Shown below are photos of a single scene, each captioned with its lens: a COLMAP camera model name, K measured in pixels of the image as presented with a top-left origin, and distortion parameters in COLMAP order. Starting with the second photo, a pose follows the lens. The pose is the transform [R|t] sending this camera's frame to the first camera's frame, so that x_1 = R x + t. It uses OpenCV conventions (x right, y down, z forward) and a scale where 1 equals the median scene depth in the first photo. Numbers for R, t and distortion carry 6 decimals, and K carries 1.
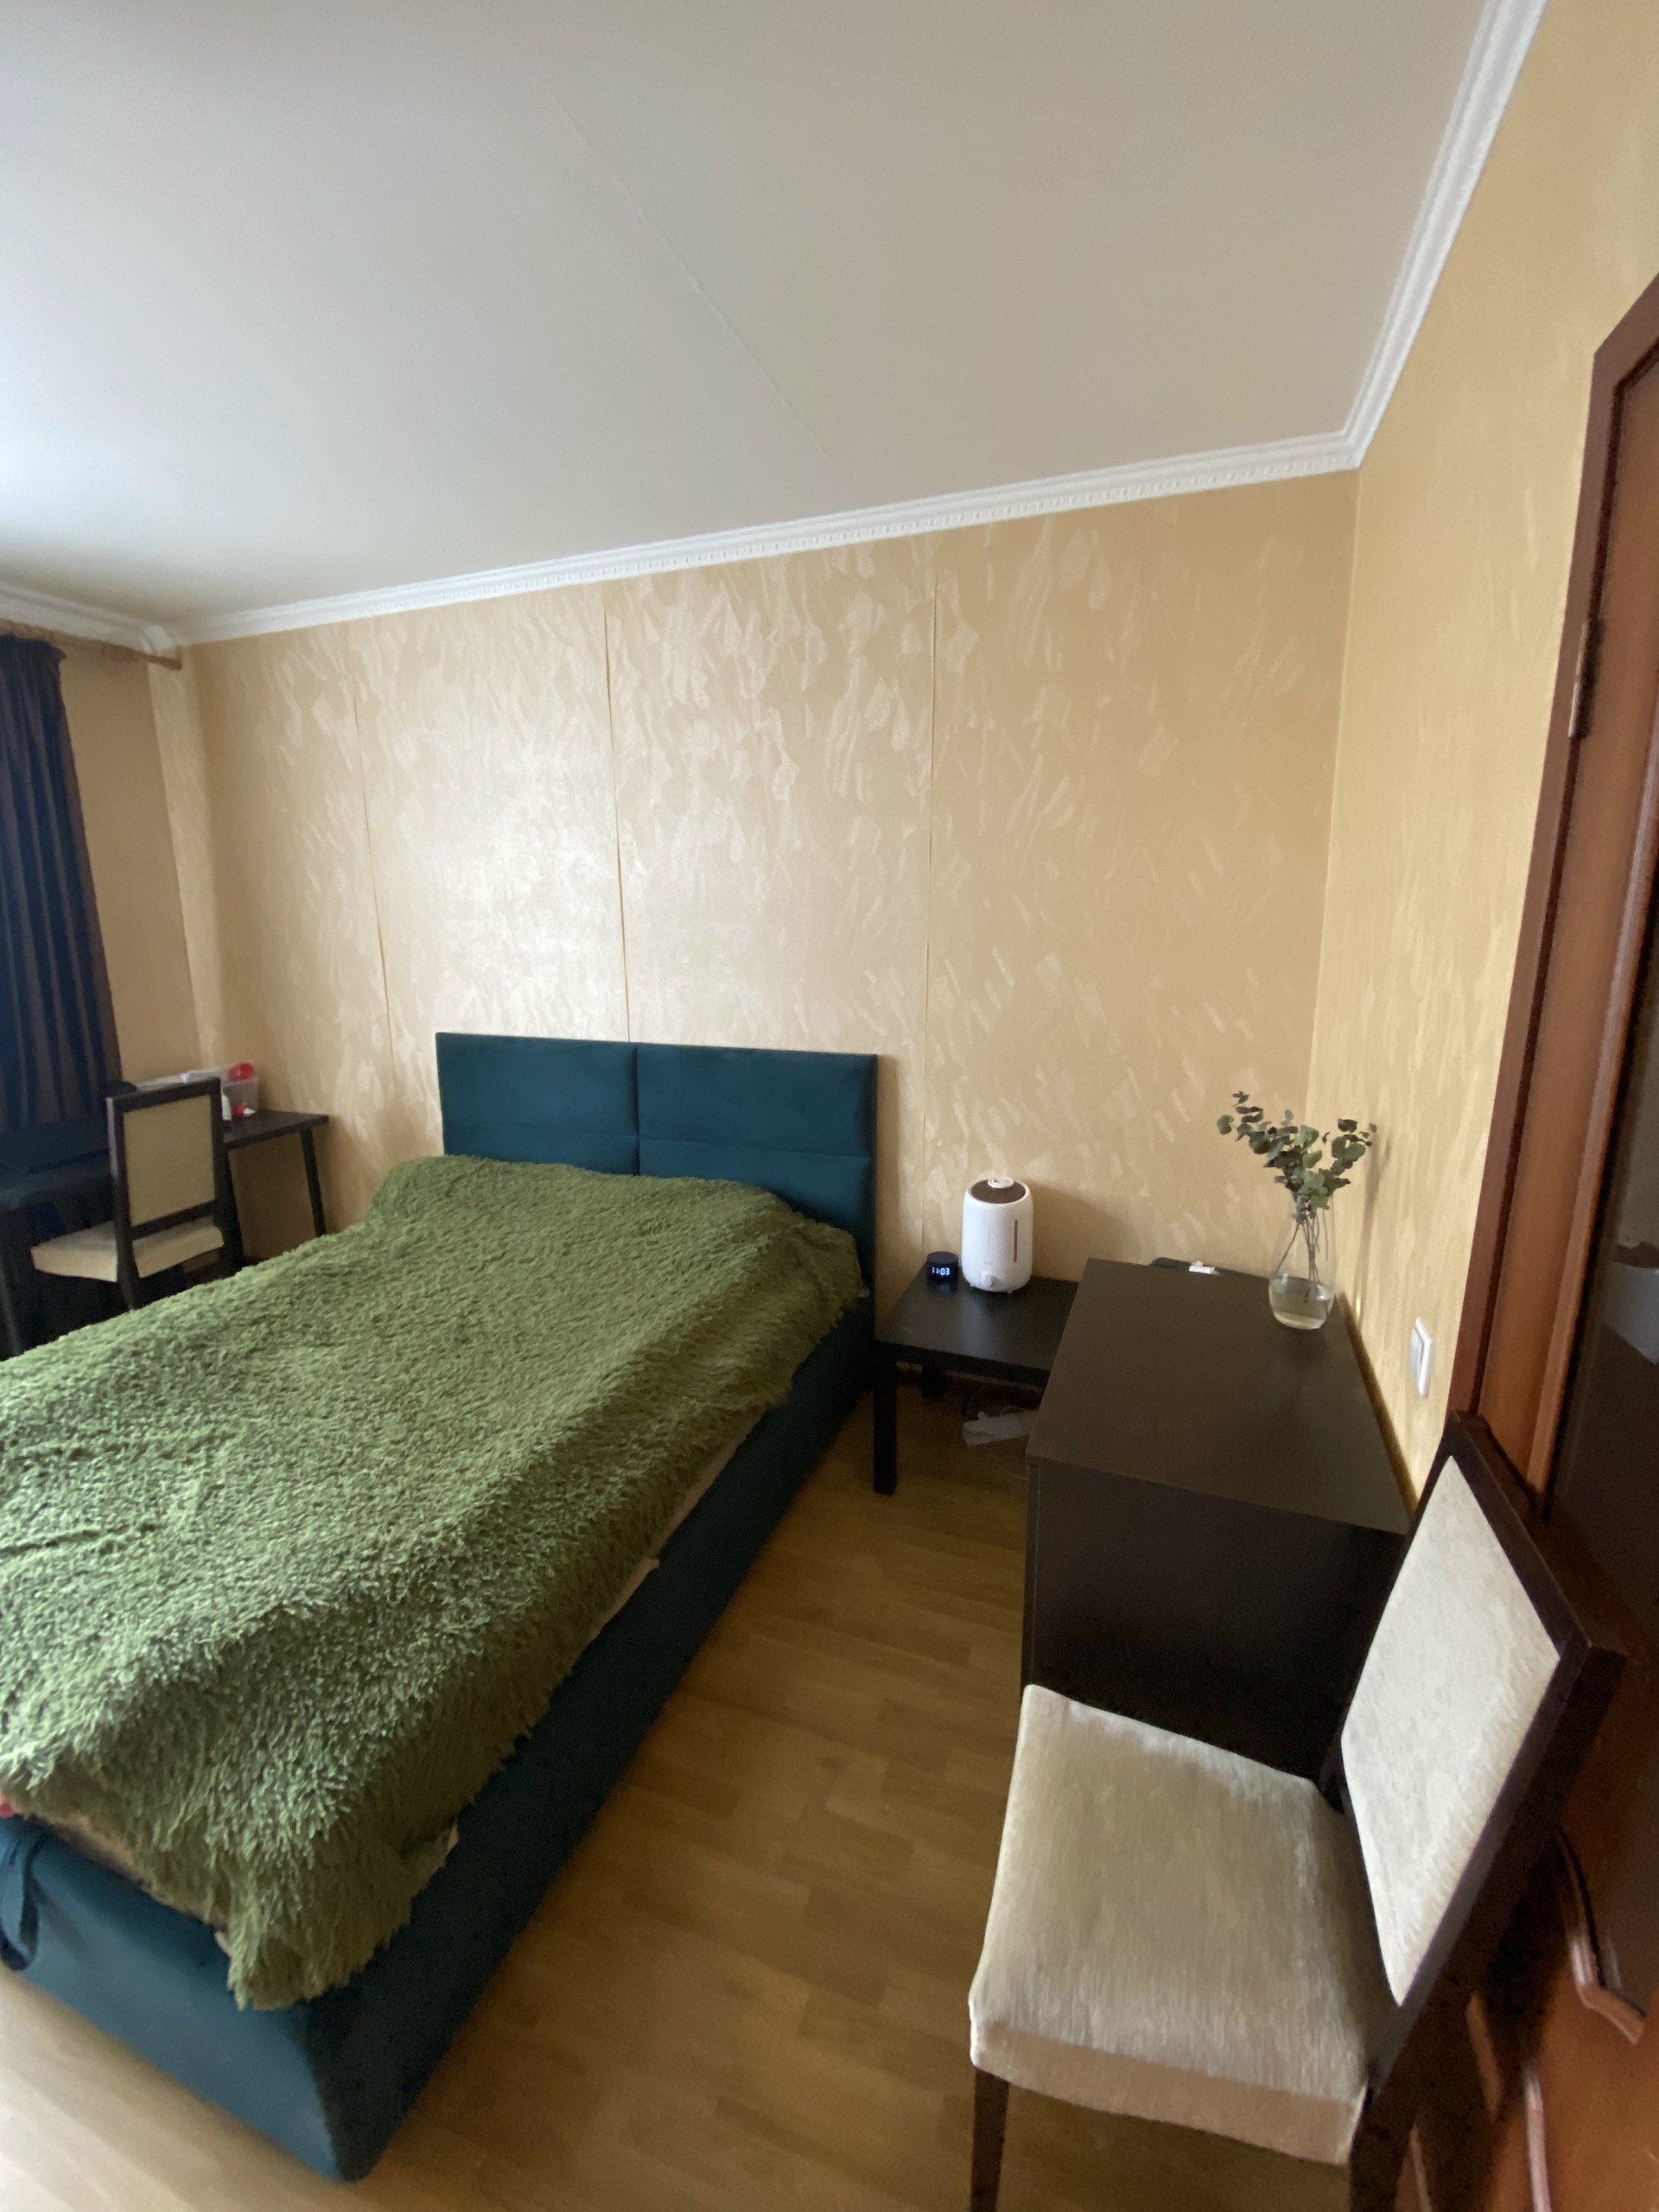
lens RADIAL K [[894.9, 0, 827.3], [0, 894.9, 1098.7], [0, 0, 1]] dist [0.014816, -0.018987]
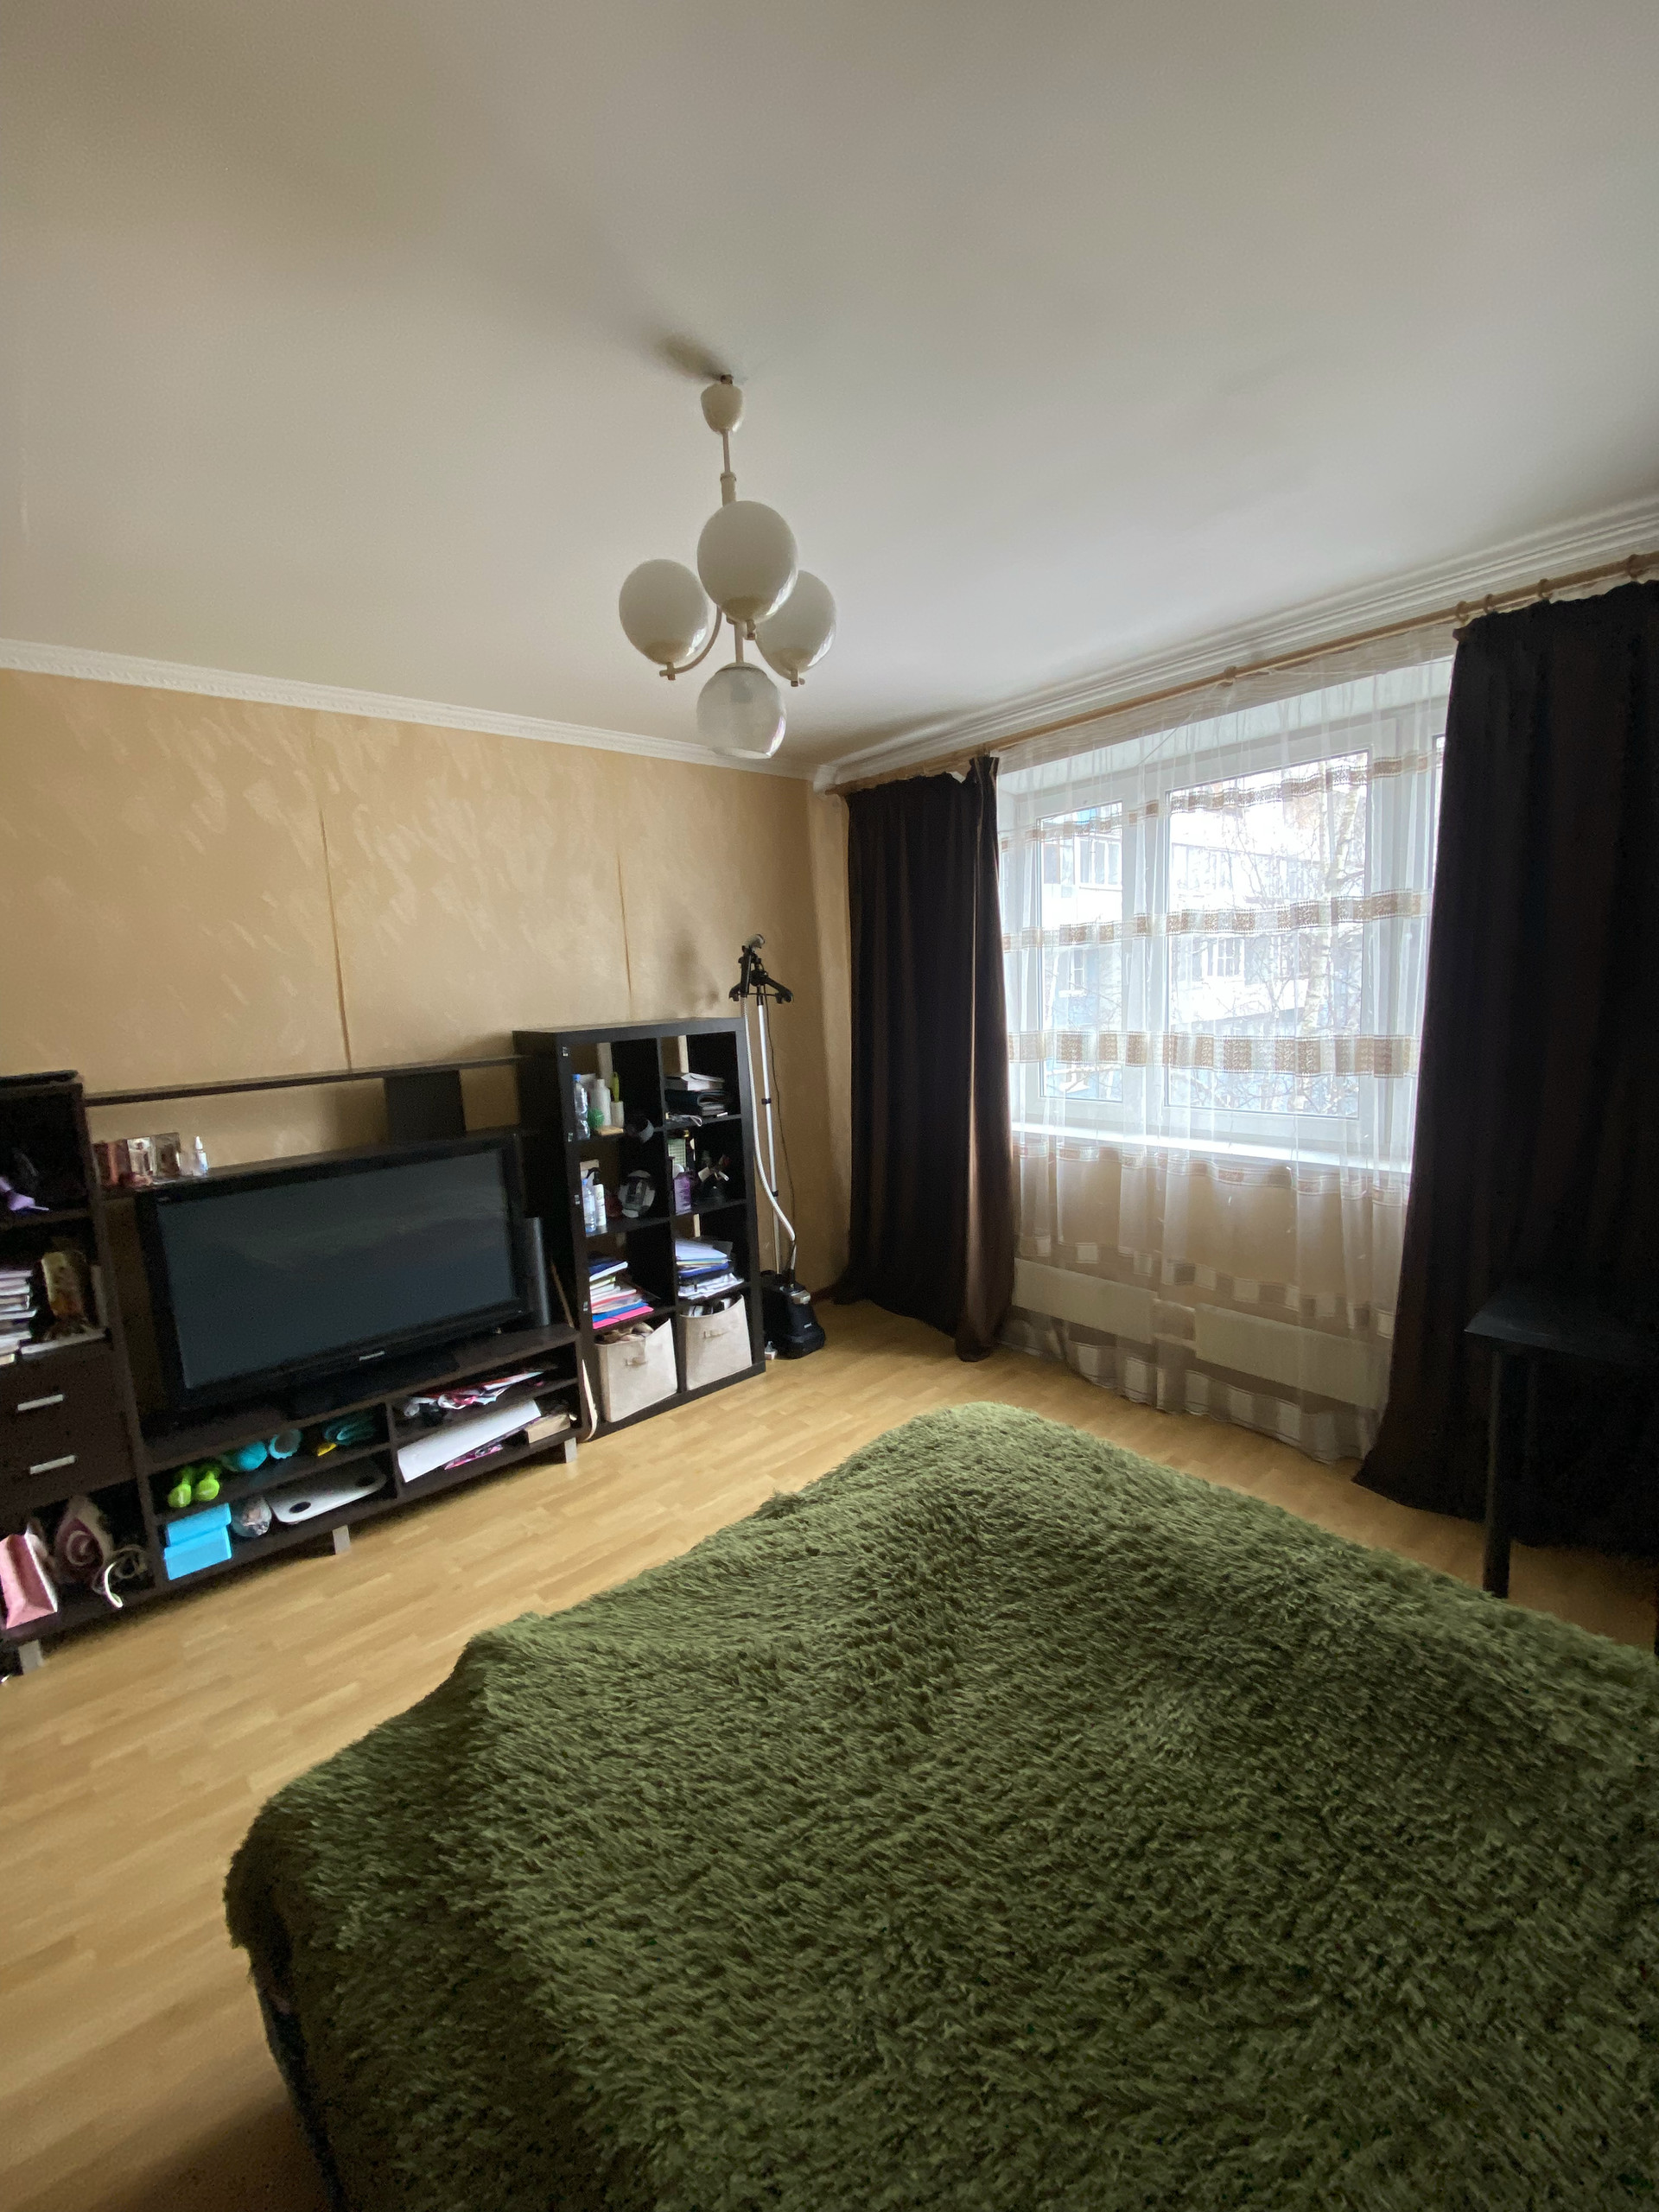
lens RADIAL K [[880.8, 0, 826.6], [0, 880.8, 1088.8], [0, 0, 1]] dist [0.001463, -0.016319]
pose [[-0.474652, 0.136562, -0.869515, -0.020861], [-0.124312, 0.967586, 0.219825, -0.231113], [0.871350, 0.212432, -0.442291, 0.968073]]
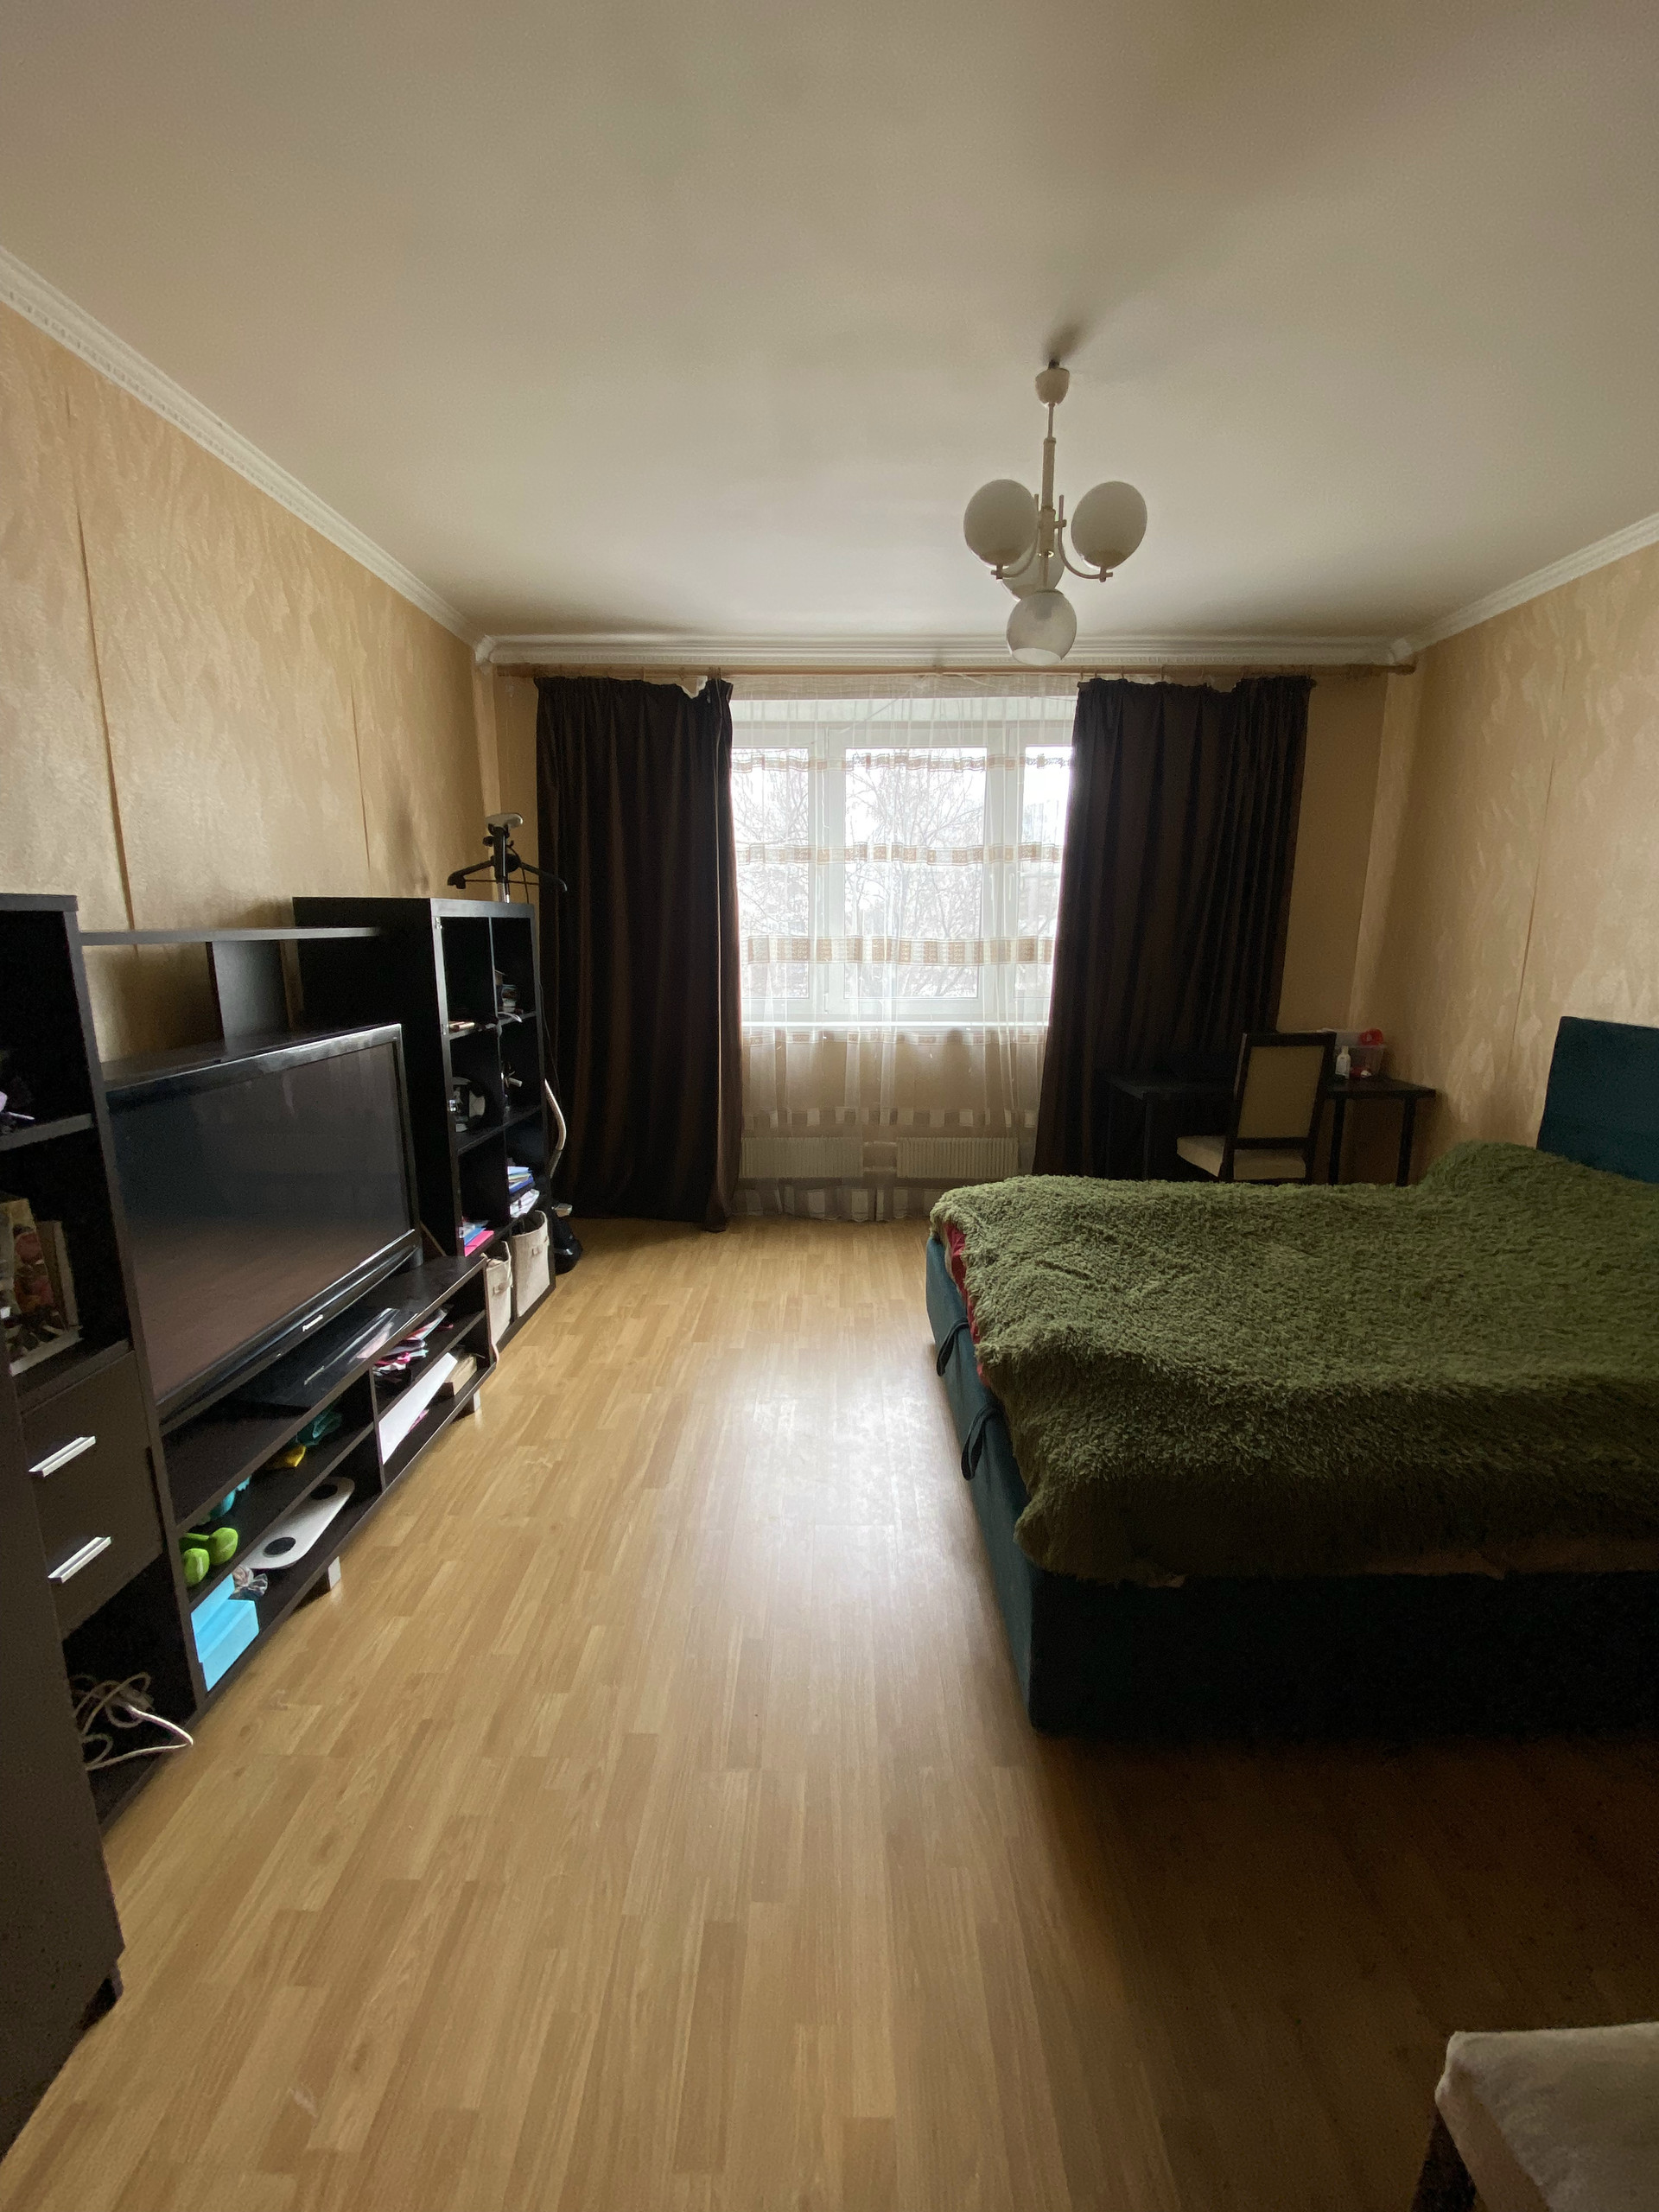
lens RADIAL K [[894.9, 0, 827.3], [0, 894.9, 1098.7], [0, 0, 1]] dist [0.014816, -0.018987]
pose [[0.338050, 0.184475, -0.922871, 0.257659], [-0.194755, 0.973087, 0.123174, 0.064412], [0.920756, 0.138095, 0.364880, -0.001036]]
